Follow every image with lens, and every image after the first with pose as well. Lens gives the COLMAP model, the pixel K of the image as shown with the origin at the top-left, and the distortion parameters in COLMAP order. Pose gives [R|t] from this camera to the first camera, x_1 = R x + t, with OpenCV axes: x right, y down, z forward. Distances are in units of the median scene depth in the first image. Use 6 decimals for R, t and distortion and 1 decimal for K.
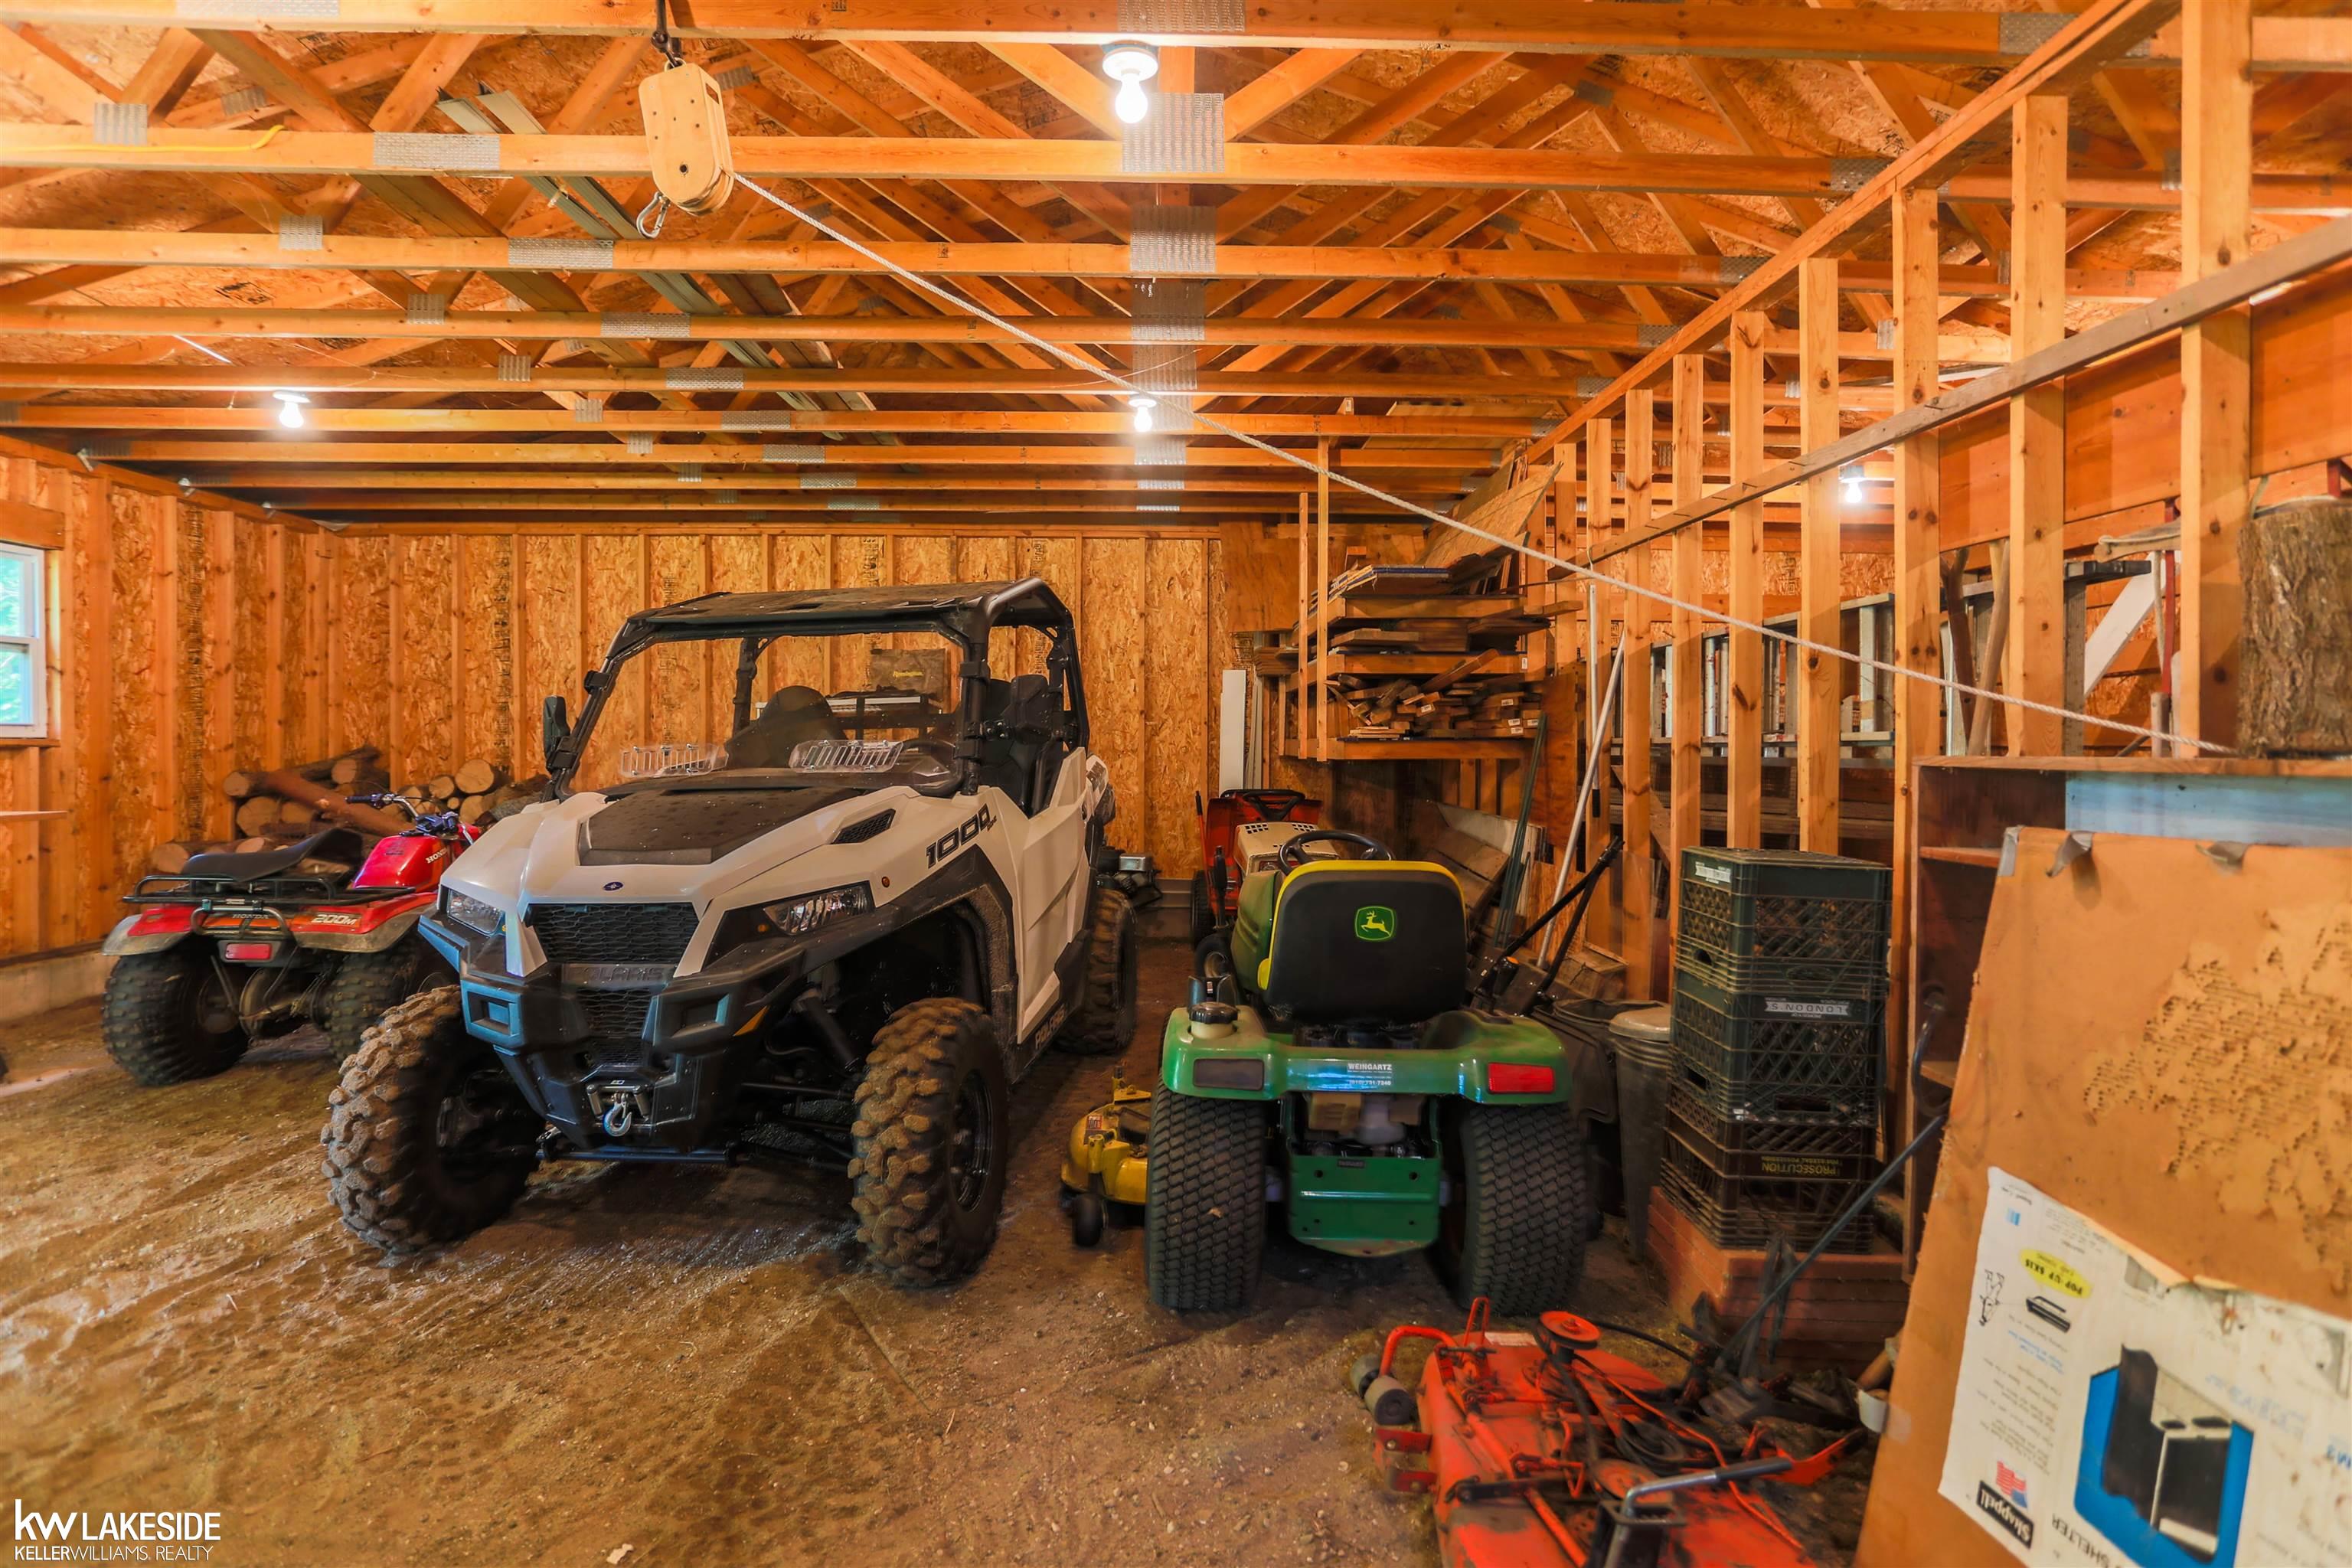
lens RADIAL K [[1184.6, 0, 1181.8], [0, 1184.6, 764.6], [0, 0, 1]] dist [-0.004401, 0.000075]
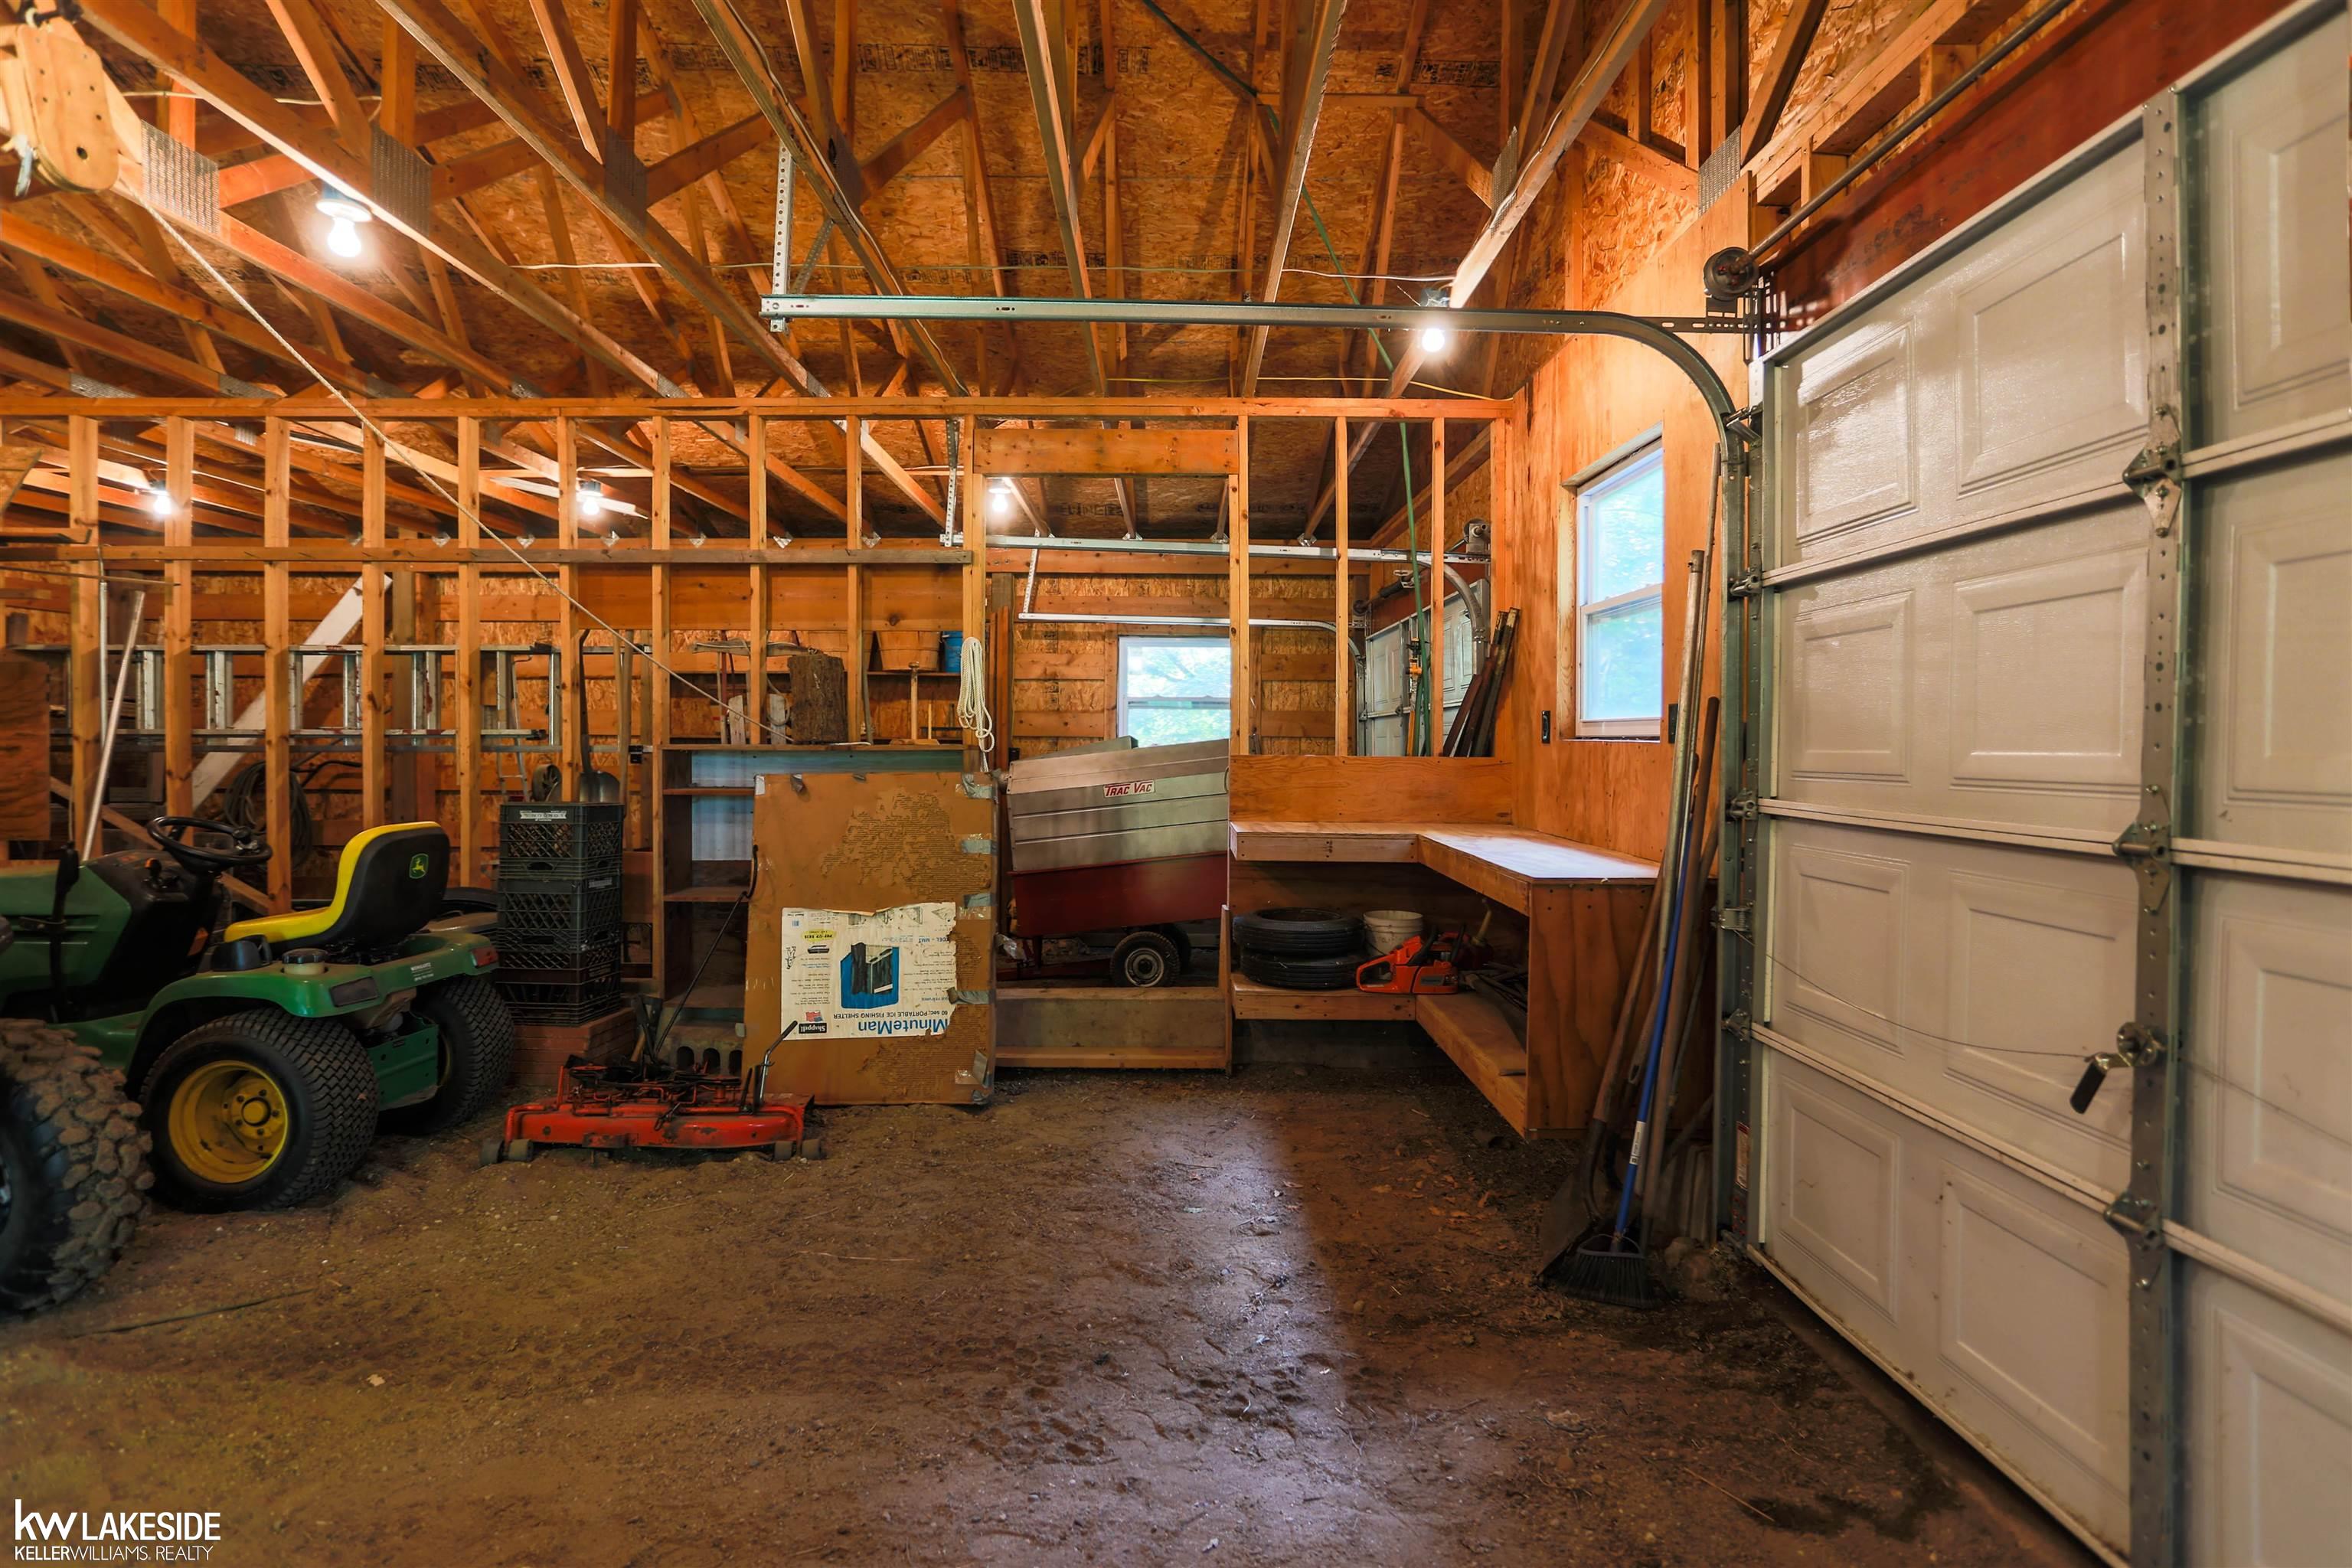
lens RADIAL K [[1184.6, 0, 1177.2], [0, 1184.6, 766.9], [0, 0, 1]] dist [-0.004401, 0.000075]
pose [[0.026318, -0.025018, 0.999341, -1.430753], [0.009689, 0.999646, 0.024771, -0.010943], [-0.999607, 0.009031, 0.026551, 0.073507]]
